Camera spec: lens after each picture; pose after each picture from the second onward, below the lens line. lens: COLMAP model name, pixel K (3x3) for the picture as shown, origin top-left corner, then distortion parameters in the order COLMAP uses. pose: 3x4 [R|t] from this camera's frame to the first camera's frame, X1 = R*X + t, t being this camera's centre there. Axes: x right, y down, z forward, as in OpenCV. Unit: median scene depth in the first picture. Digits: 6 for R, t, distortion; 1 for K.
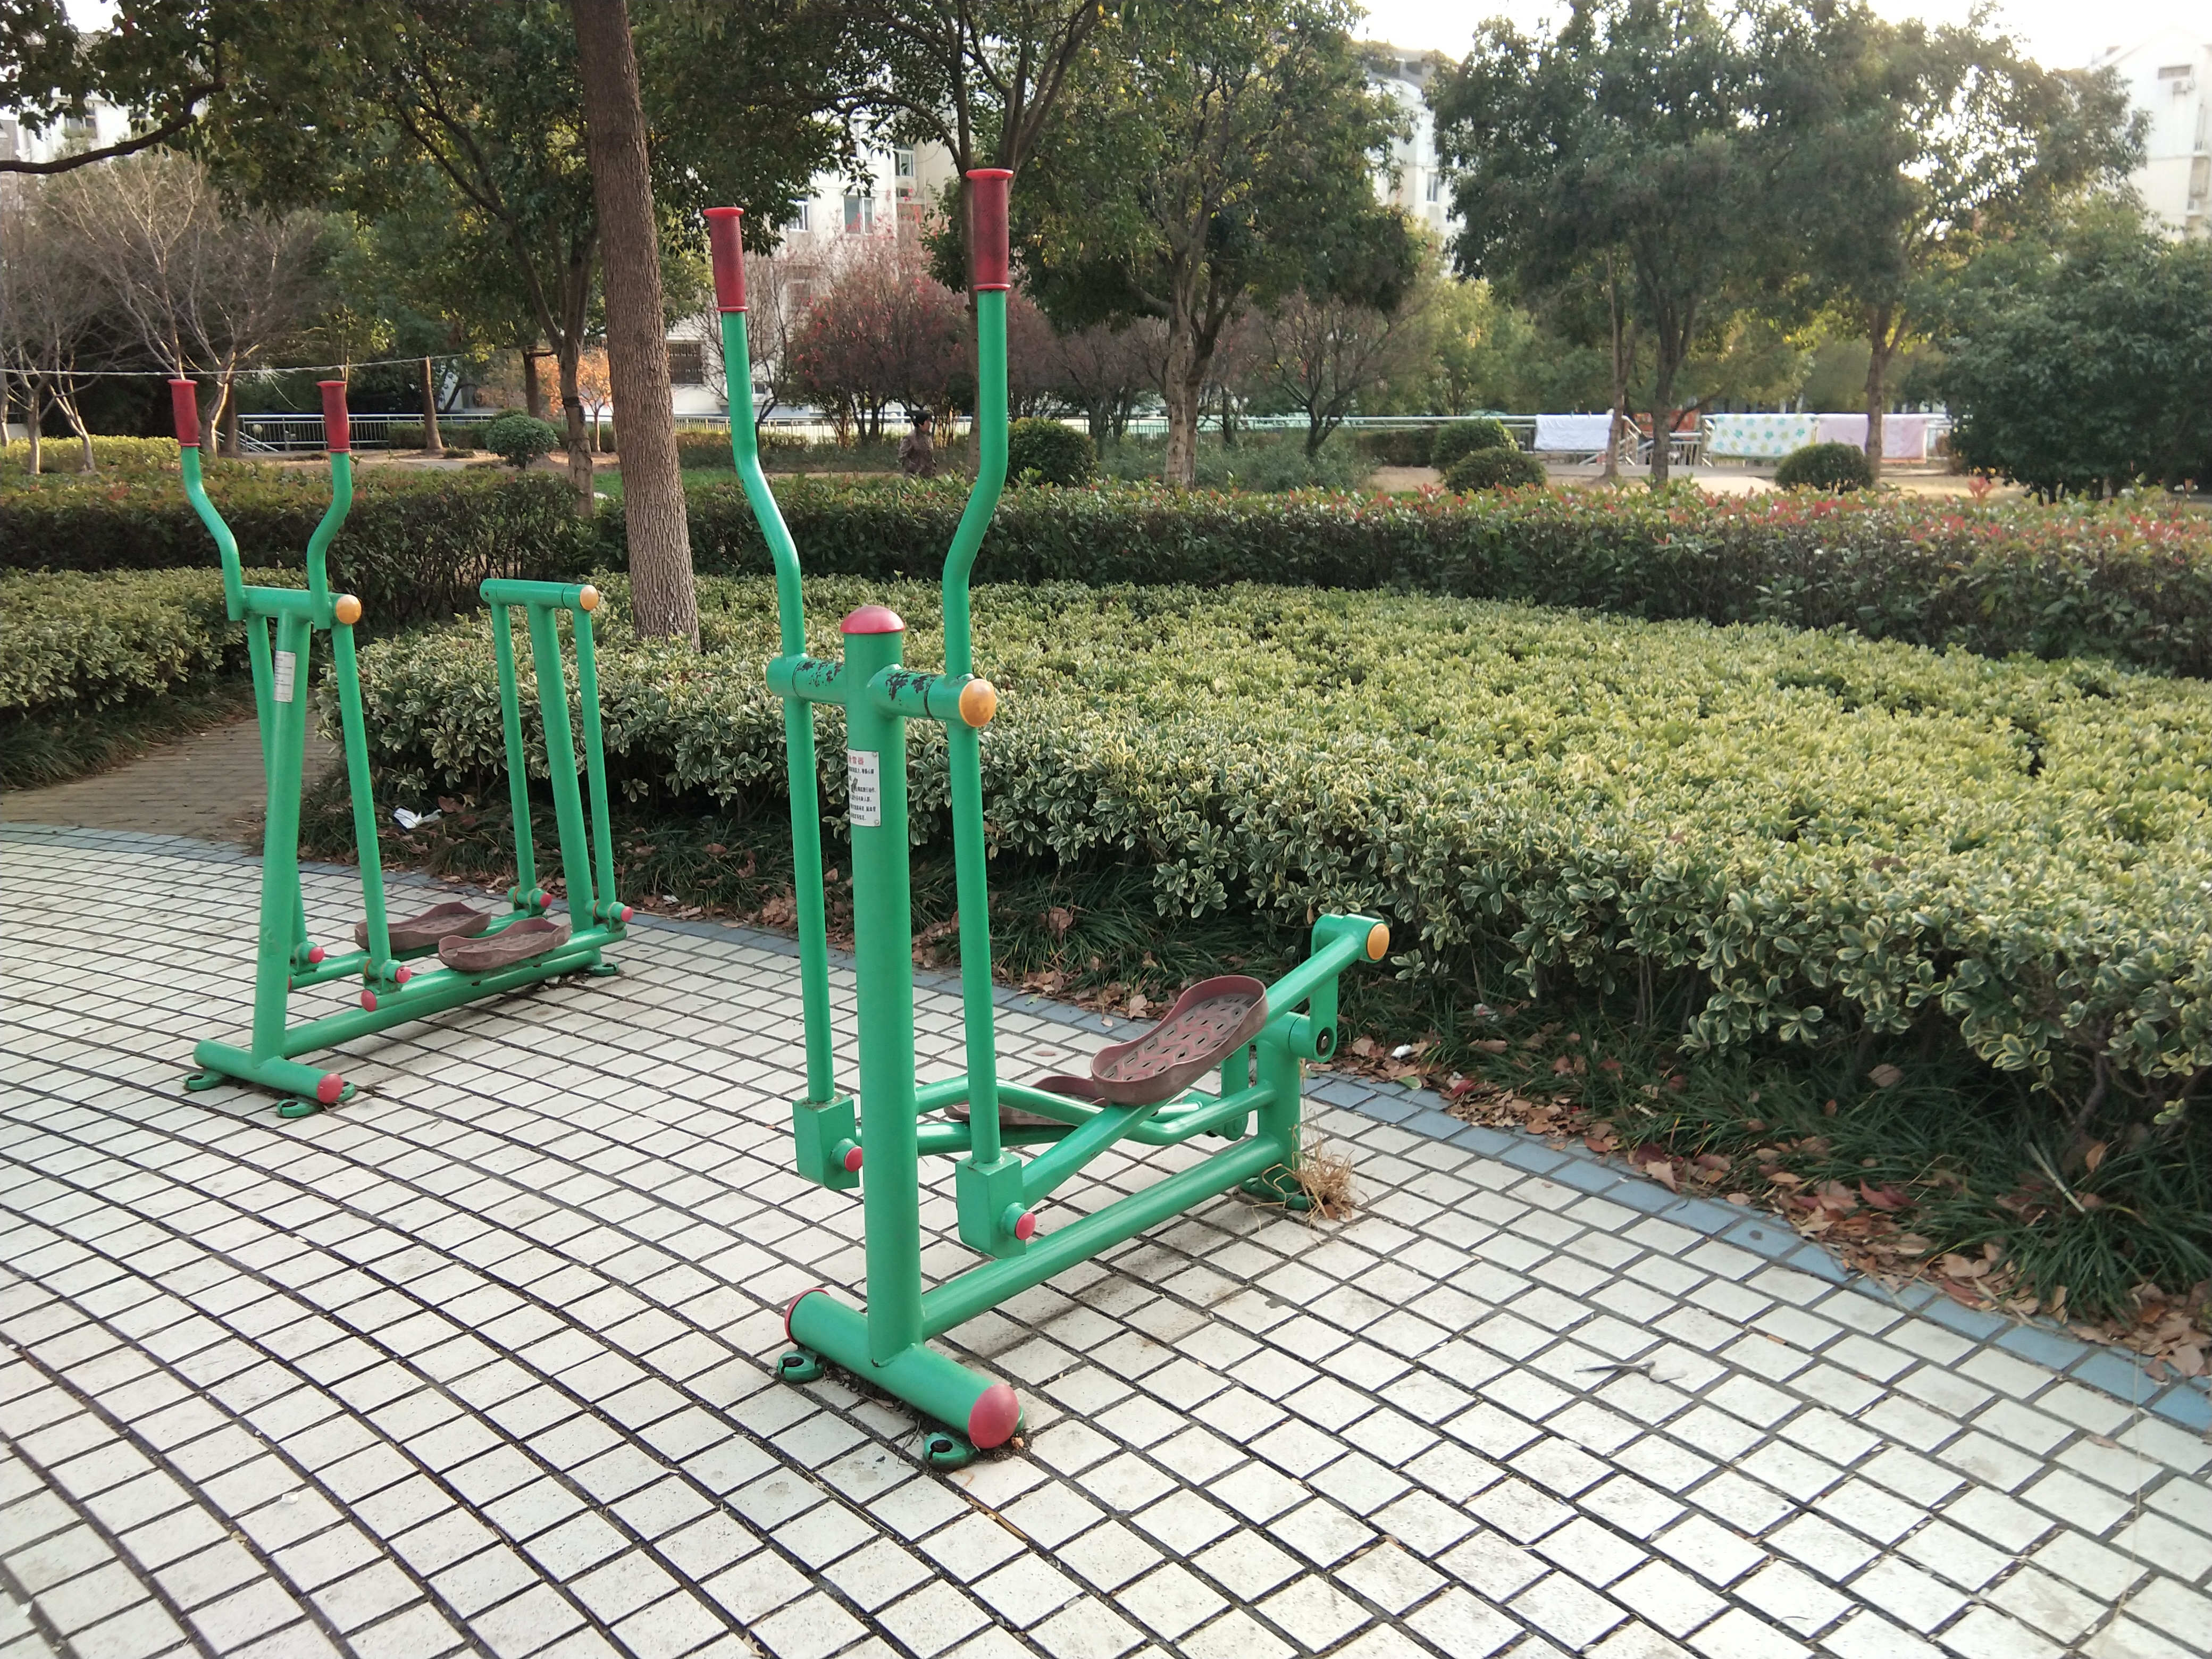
lens RADIAL K [[1994.8, 0, 1210.3], [0, 1994.8, 805.5], [0, 0, 1]] dist [0.149112, -0.234940]
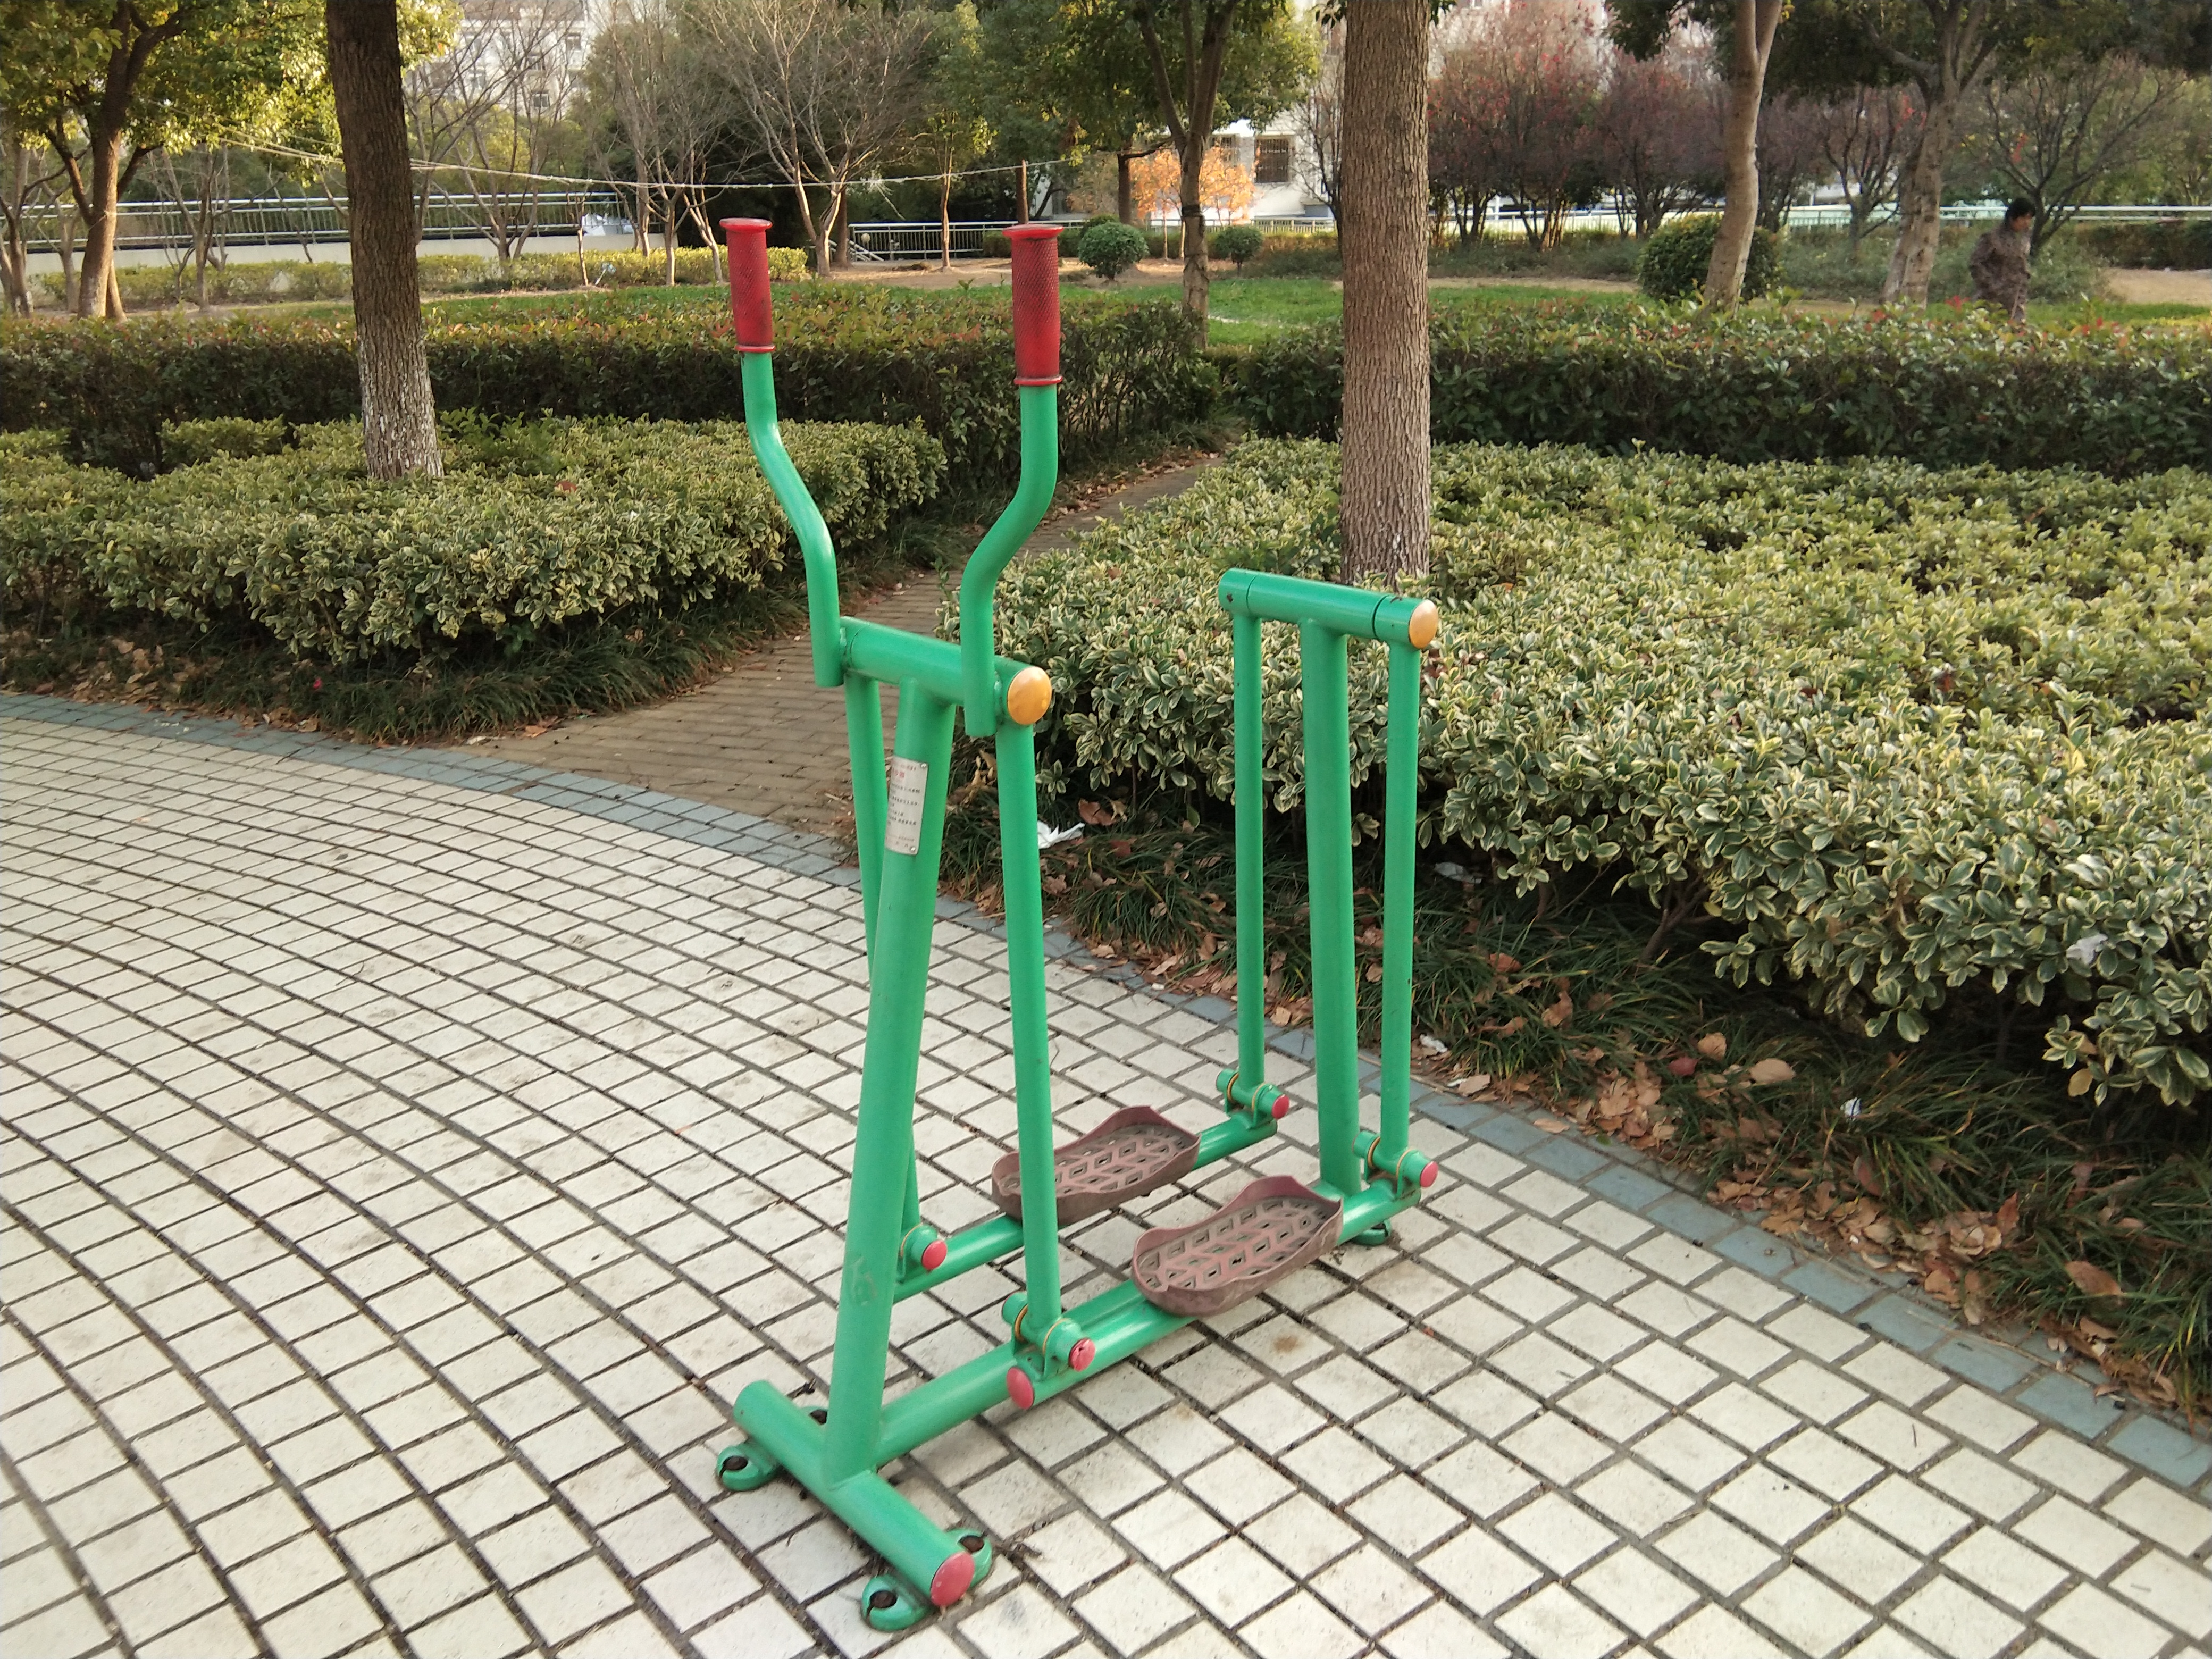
lens RADIAL K [[2016.2, 0, 1106.0], [0, 2016.2, 829.5], [0, 0, 1]] dist [0.157302, -0.362801]
pose [[0.949888, 0.079728, -0.302253, -0.097991], [-0.048130, 0.992700, 0.110594, -0.045938], [0.308864, -0.090504, 0.946790, 0.206881]]
